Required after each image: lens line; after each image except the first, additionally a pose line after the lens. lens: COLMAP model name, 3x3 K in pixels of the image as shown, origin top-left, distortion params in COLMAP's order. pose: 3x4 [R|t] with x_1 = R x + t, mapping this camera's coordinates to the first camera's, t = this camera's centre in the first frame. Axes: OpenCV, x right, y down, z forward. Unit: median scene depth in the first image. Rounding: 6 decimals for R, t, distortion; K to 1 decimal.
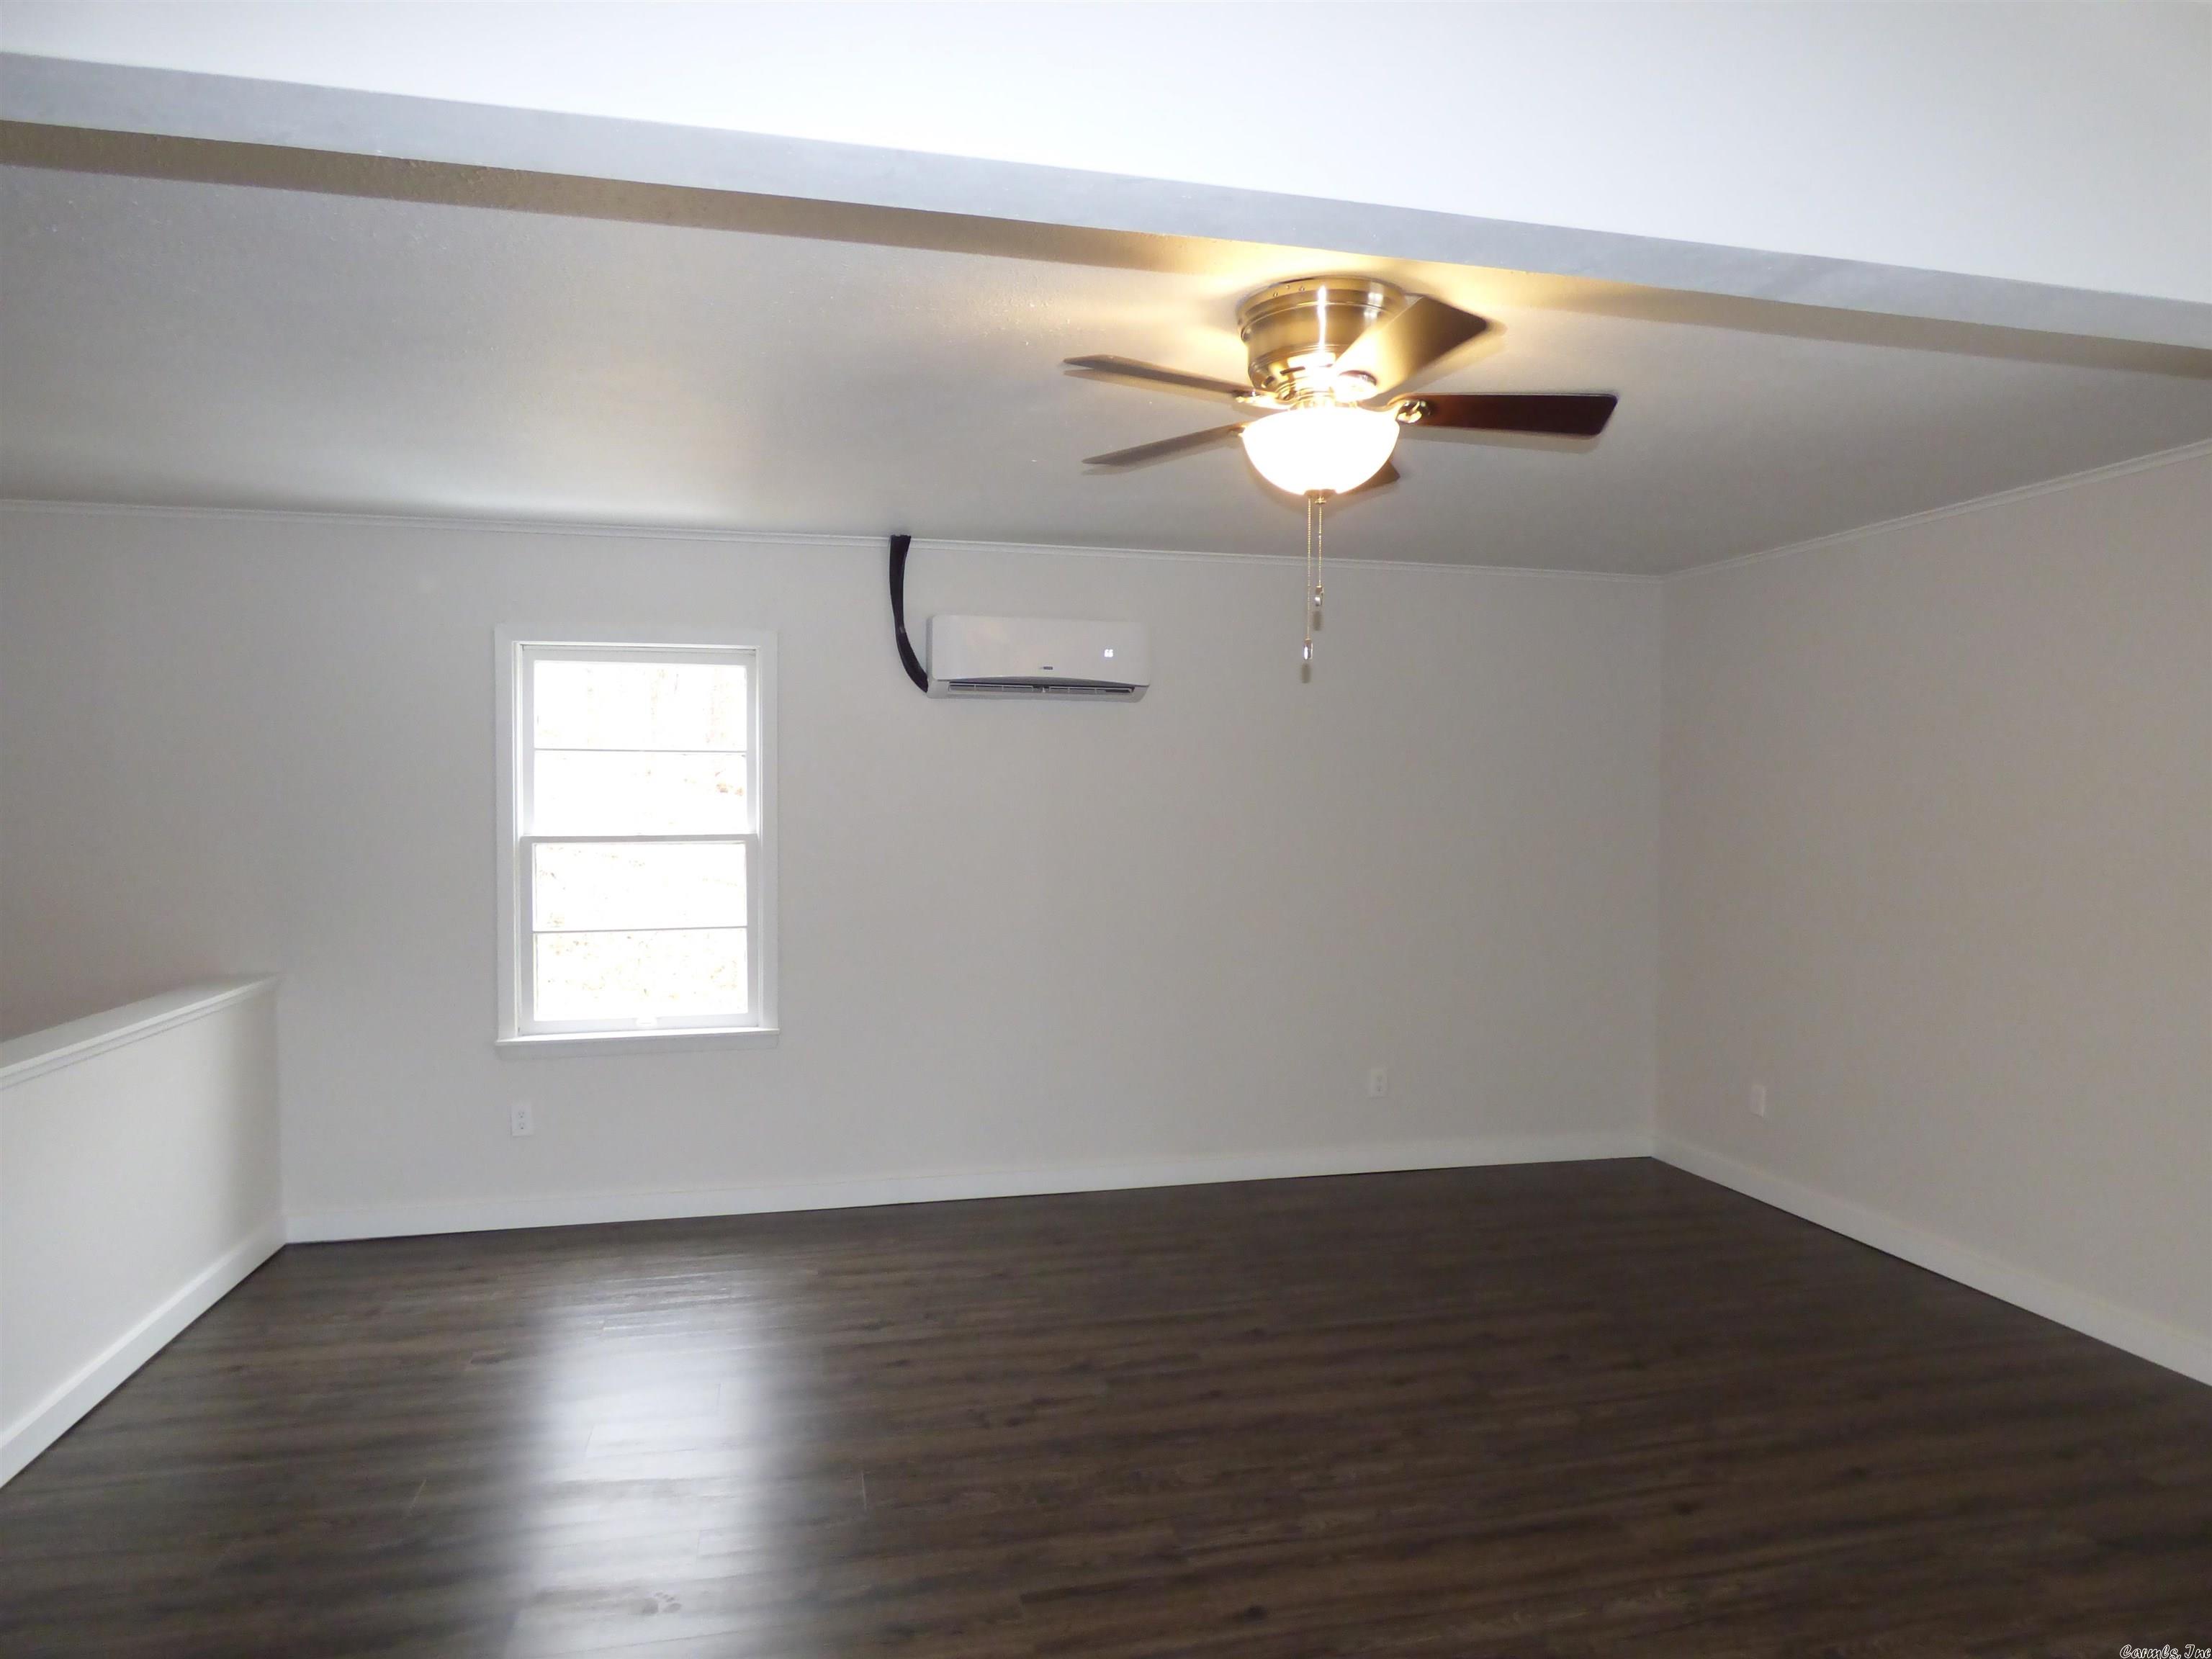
lens RADIAL K [[1345.8, 0, 1109.3], [0, 1345.8, 830.7], [0, 0, 1]] dist [-0.015373, 0.001554]
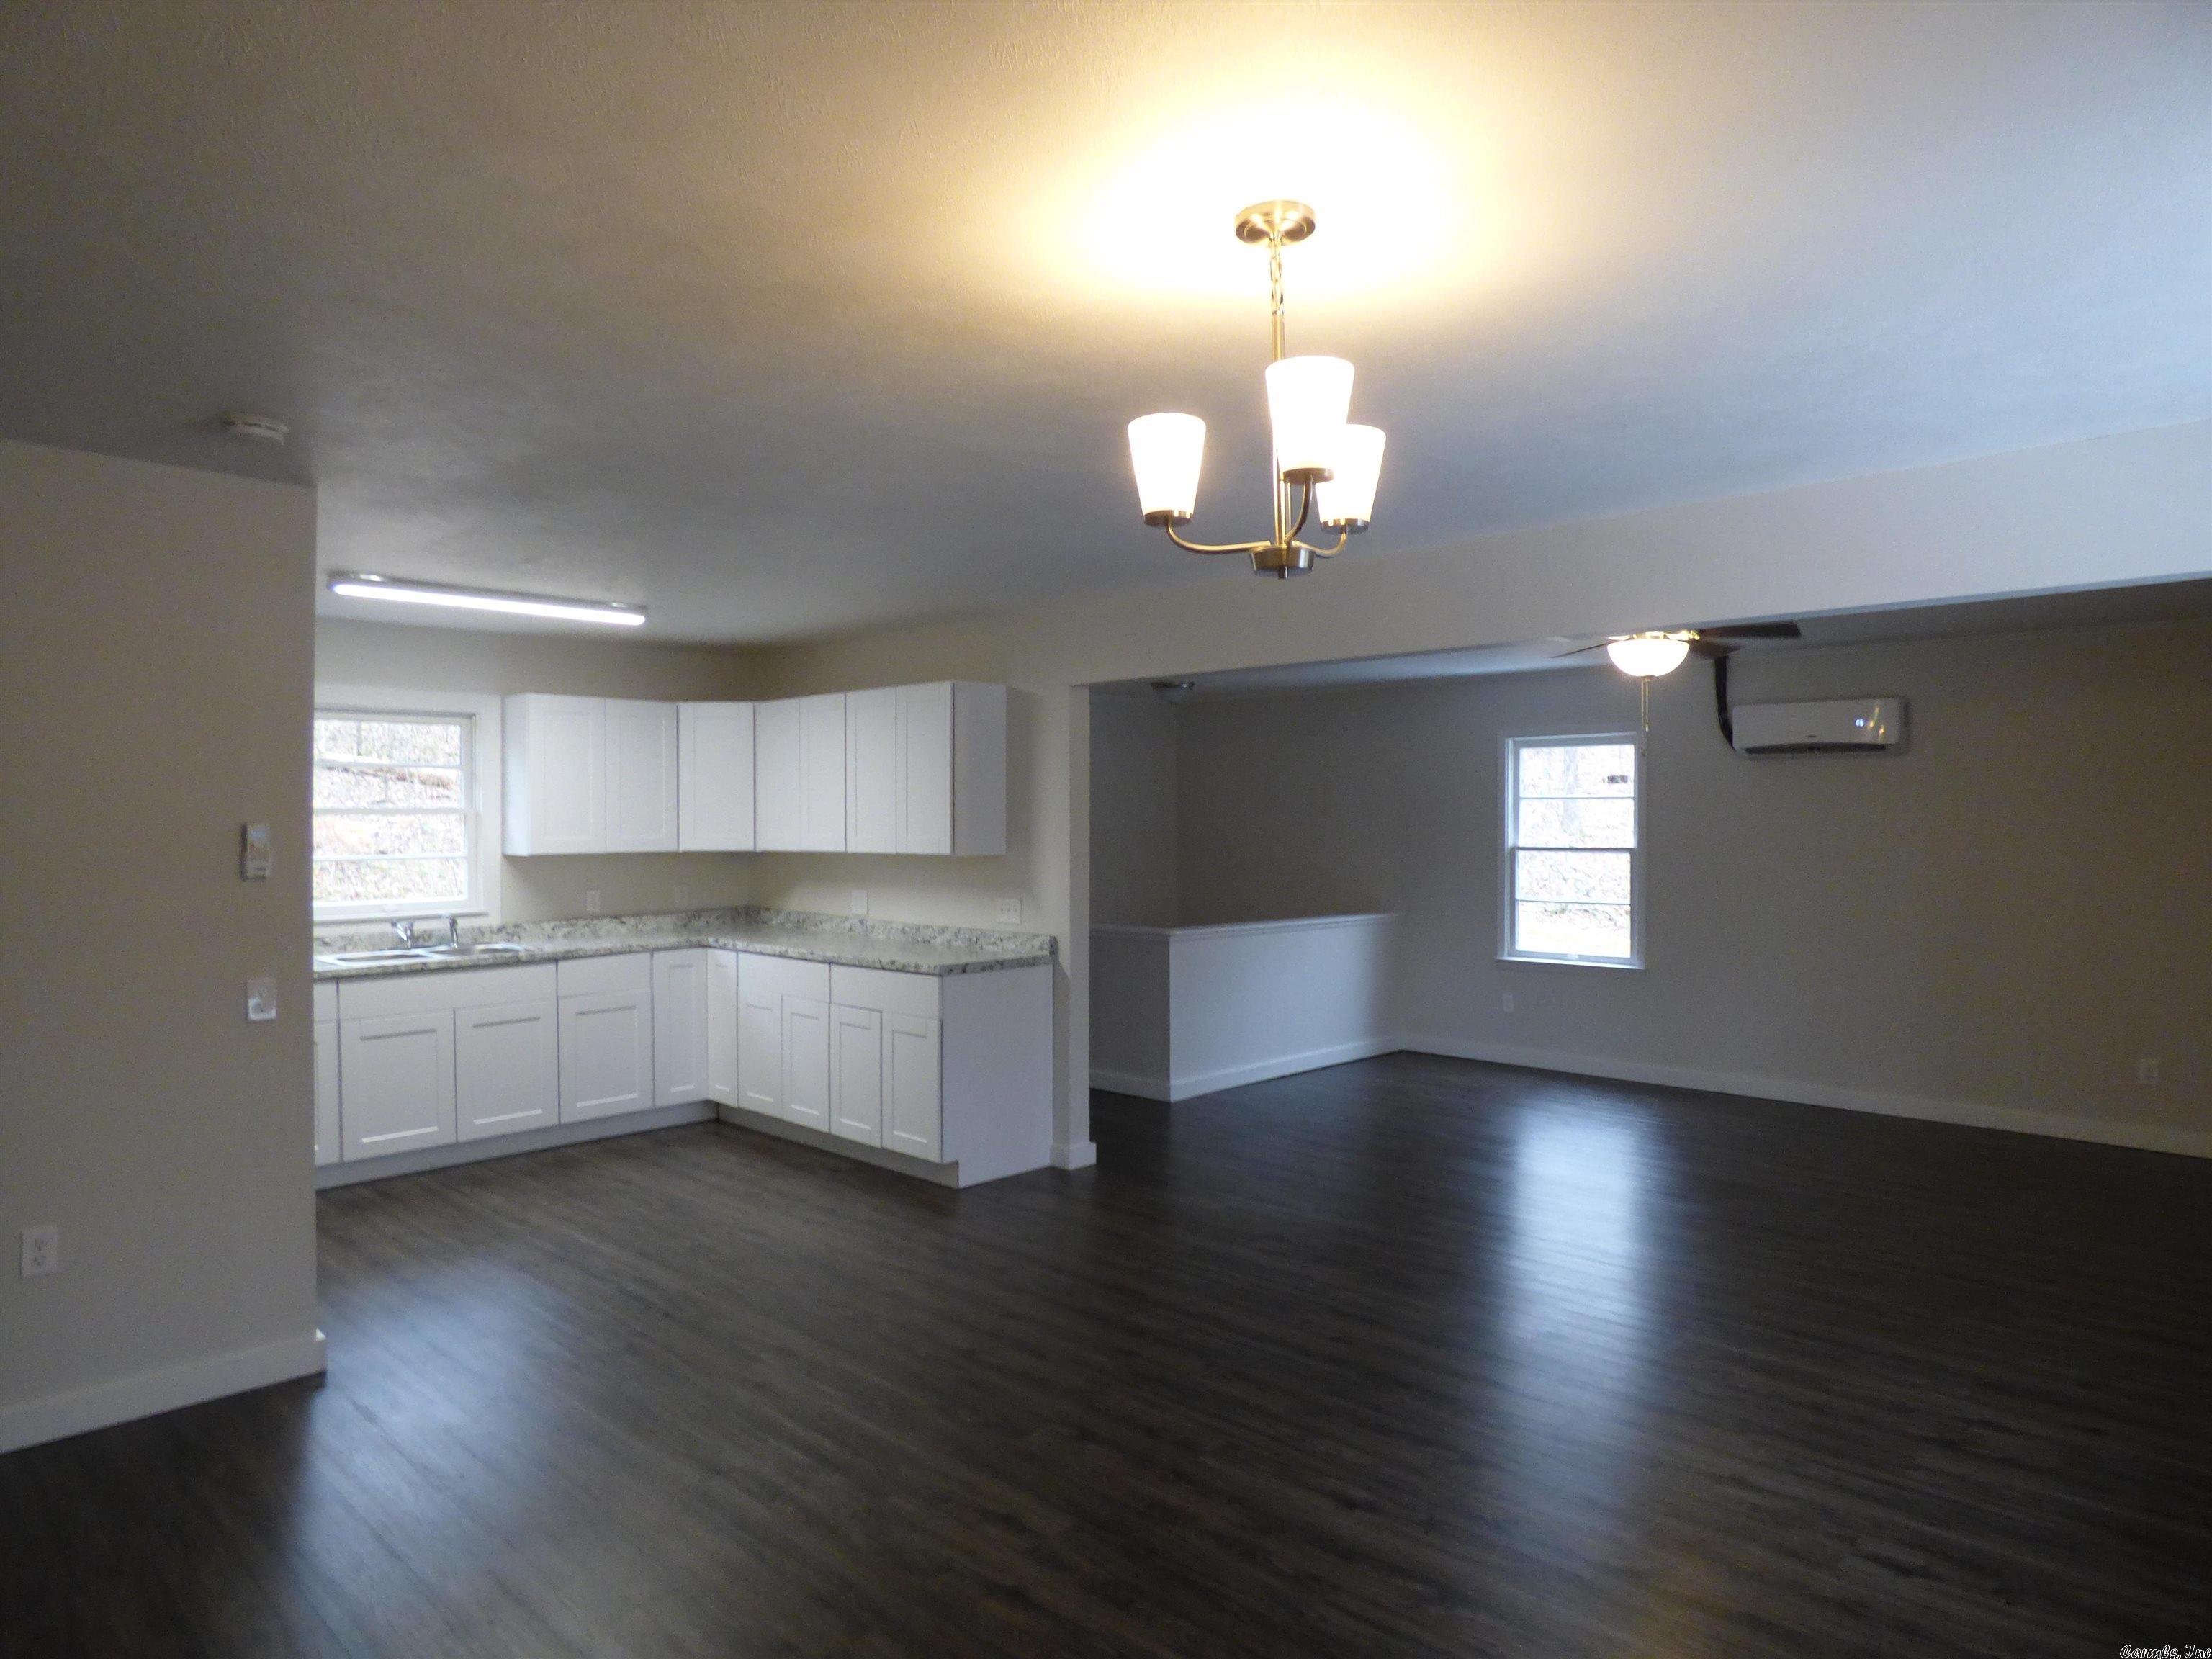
lens RADIAL K [[1347.3, 0, 1105.1], [0, 1347.3, 824.4], [0, 0, 1]] dist [-0.010171, 0.000838]
pose [[0.550528, 0.000962, -0.834816, 0.774263], [-0.025095, 0.999567, -0.015397, 0.016135], [0.834439, 0.029426, 0.550314, -0.455133]]
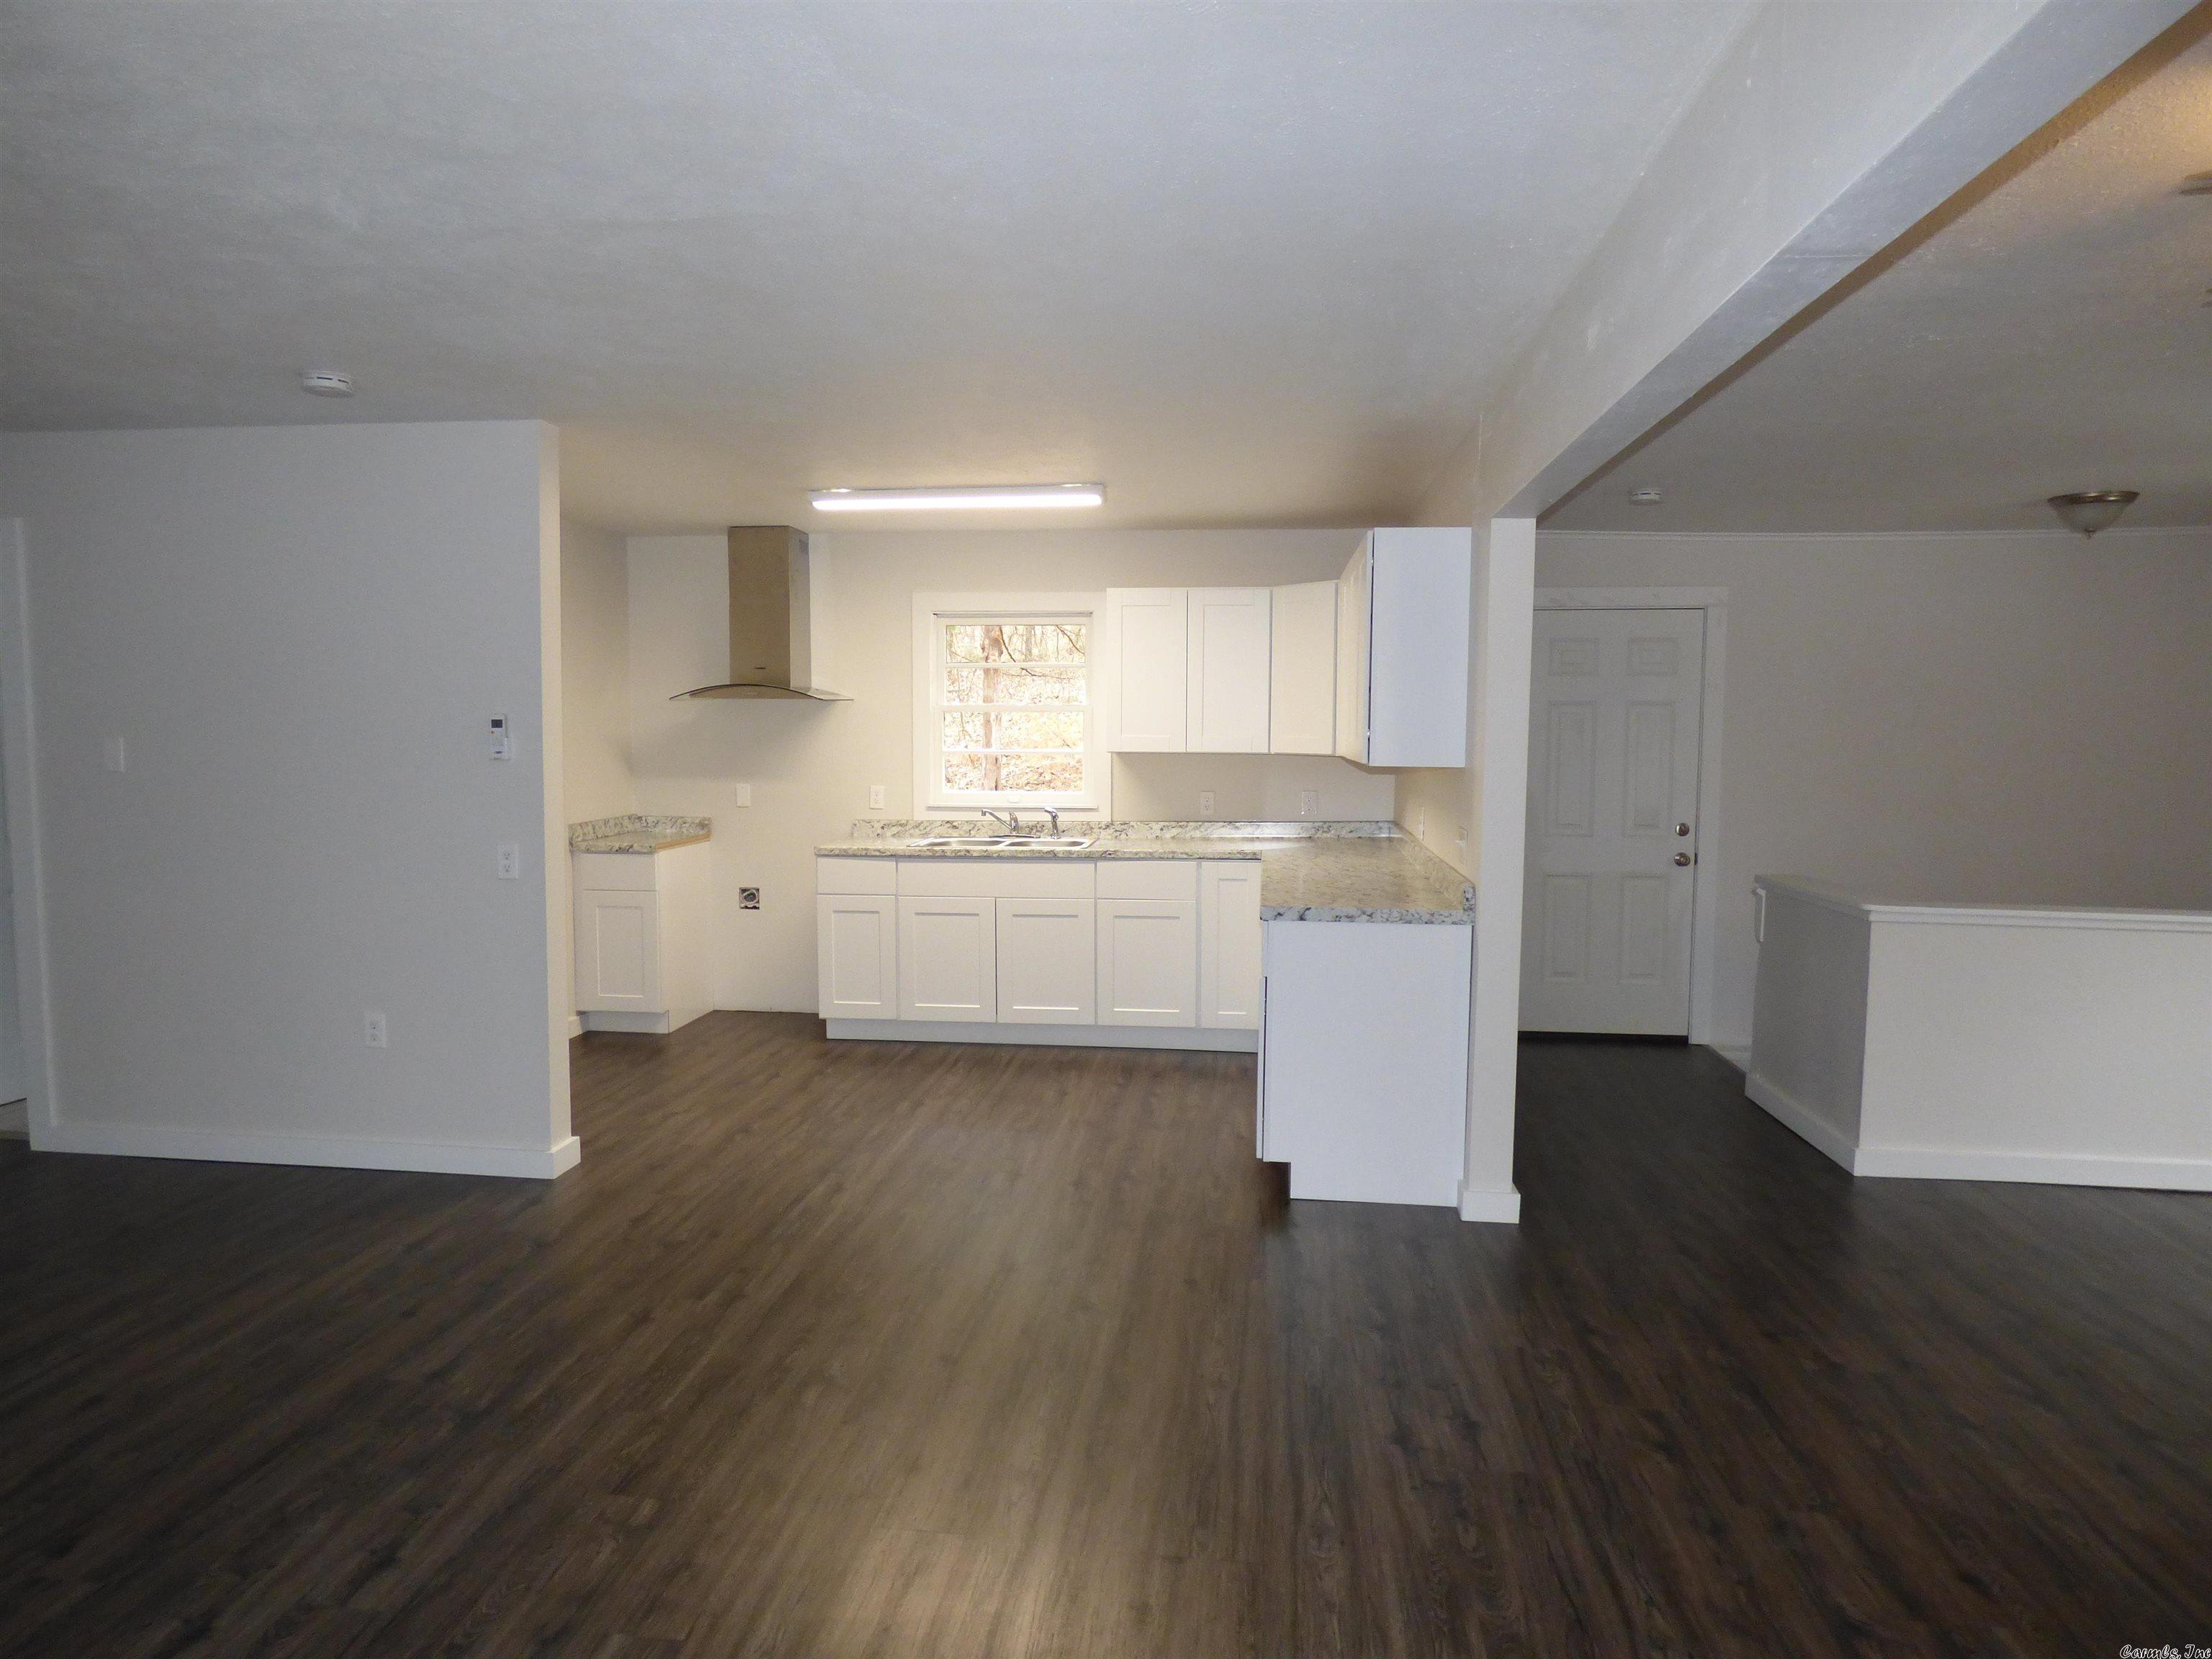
lens RADIAL K [[1347.3, 0, 1105.1], [0, 1347.3, 824.4], [0, 0, 1]] dist [-0.010171, 0.000838]
pose [[-0.337969, 0.065066, -0.938905, 0.591276], [-0.040397, 0.995685, 0.083542, -0.000481], [0.940290, 0.066164, -0.333882, 0.272942]]
